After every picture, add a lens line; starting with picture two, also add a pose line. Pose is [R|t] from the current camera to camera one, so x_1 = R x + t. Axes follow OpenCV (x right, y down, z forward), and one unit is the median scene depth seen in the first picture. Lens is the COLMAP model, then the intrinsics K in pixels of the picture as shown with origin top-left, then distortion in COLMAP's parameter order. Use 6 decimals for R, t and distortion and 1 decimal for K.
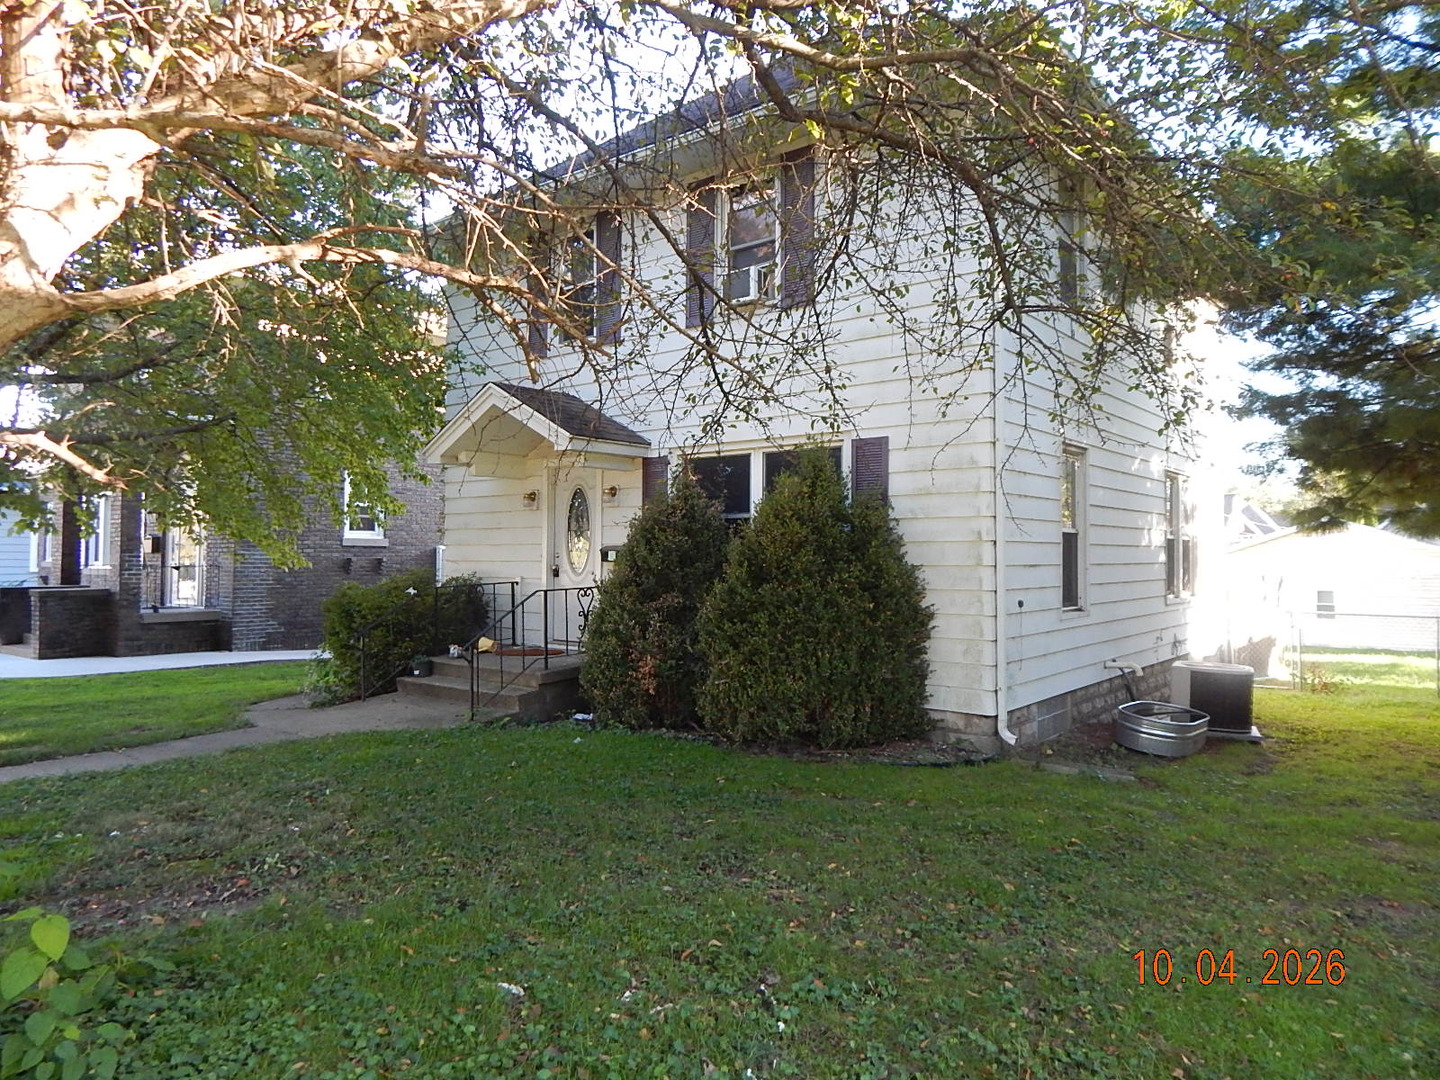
lens RADIAL K [[979.4, 0, 720.0], [0, 979.4, 540.0], [0, 0, 1]] dist [-0.003354, -0.008244]
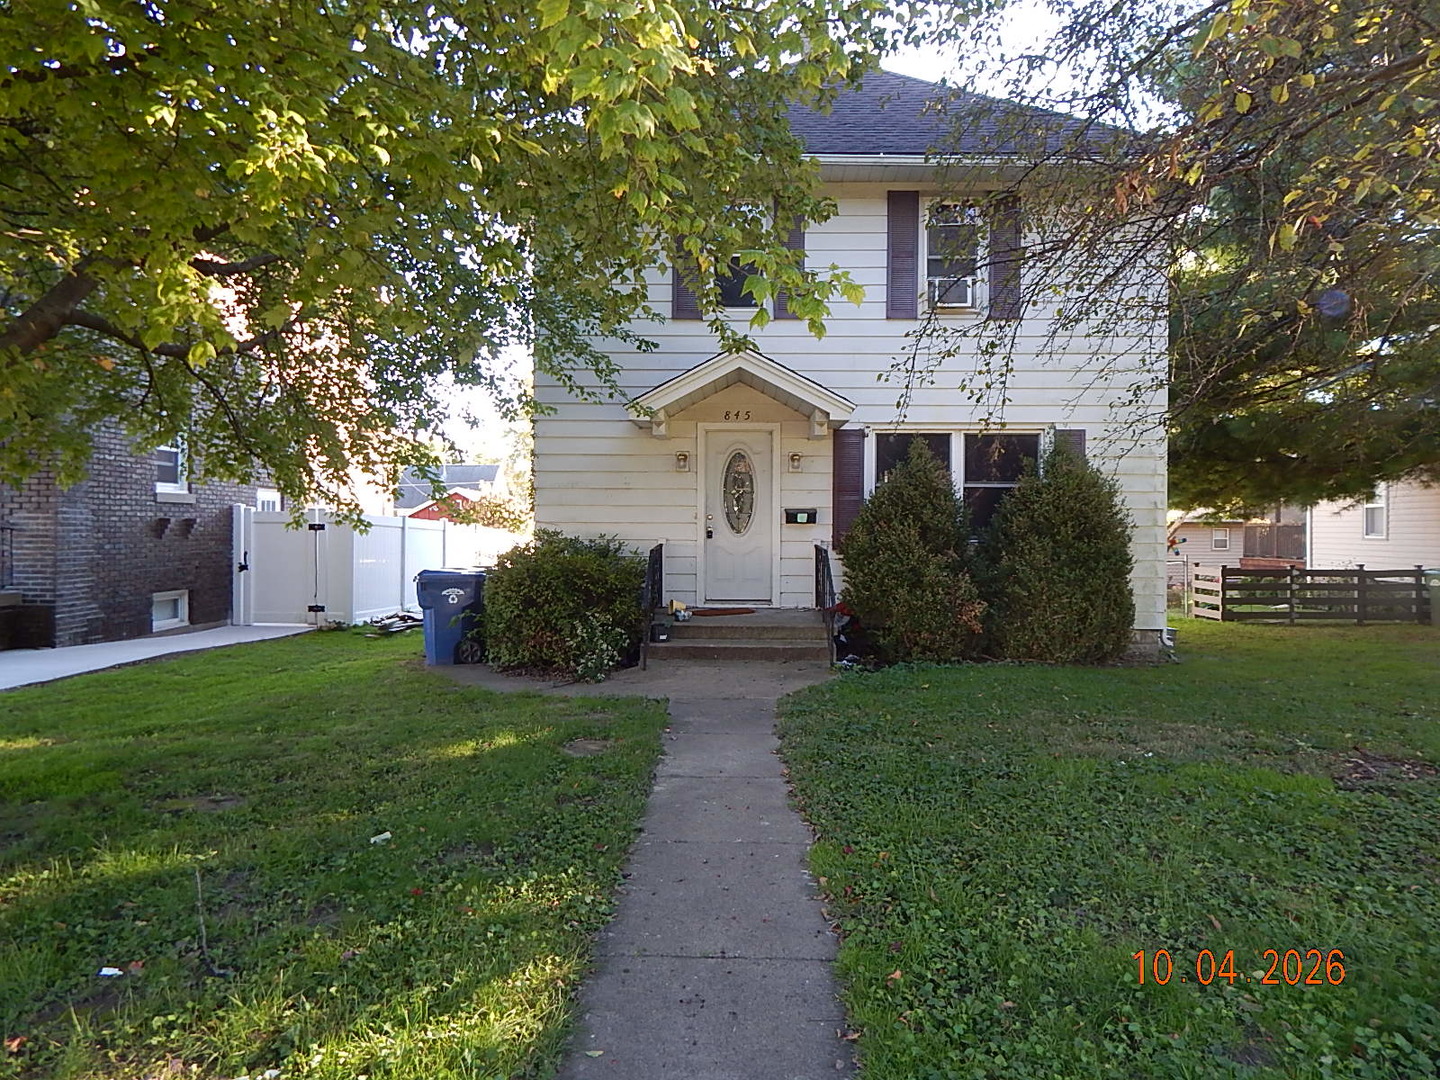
lens RADIAL K [[979.4, 0, 720.0], [0, 979.4, 540.0], [0, 0, 1]] dist [-0.003354, -0.008244]
pose [[0.803046, -0.004800, 0.595898, -0.839264], [-0.015798, 0.999445, 0.029341, 0.010156], [-0.595708, -0.032977, 0.802524, 0.194169]]
